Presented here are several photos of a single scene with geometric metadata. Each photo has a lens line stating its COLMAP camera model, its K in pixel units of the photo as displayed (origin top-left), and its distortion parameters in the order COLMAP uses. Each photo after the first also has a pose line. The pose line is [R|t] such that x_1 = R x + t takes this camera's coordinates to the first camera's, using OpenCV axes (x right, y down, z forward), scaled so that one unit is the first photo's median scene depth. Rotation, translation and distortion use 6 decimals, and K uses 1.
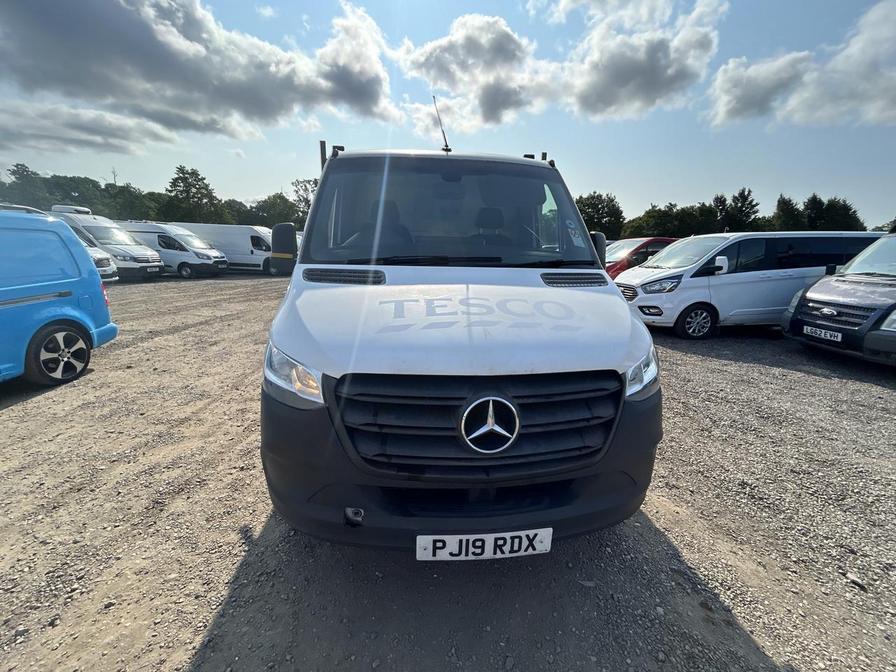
lens RADIAL K [[361.4, 0, 454.4], [0, 361.4, 338.5], [0, 0, 1]] dist [-0.001981, 0.000119]
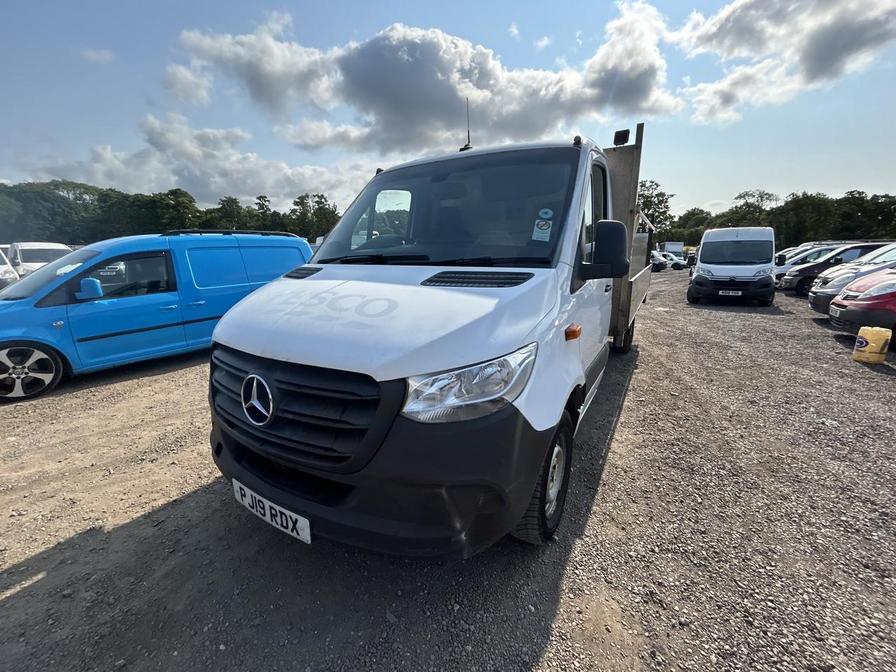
lens RADIAL K [[361.4, 0, 449.7], [0, 361.4, 338.2], [0, 0, 1]] dist [-0.001981, 0.000119]
pose [[0.793609, 0.112860, -0.597869, 1.123020], [-0.125195, 0.991909, 0.021059, -0.048116], [0.595408, 0.058137, 0.801317, 0.399188]]
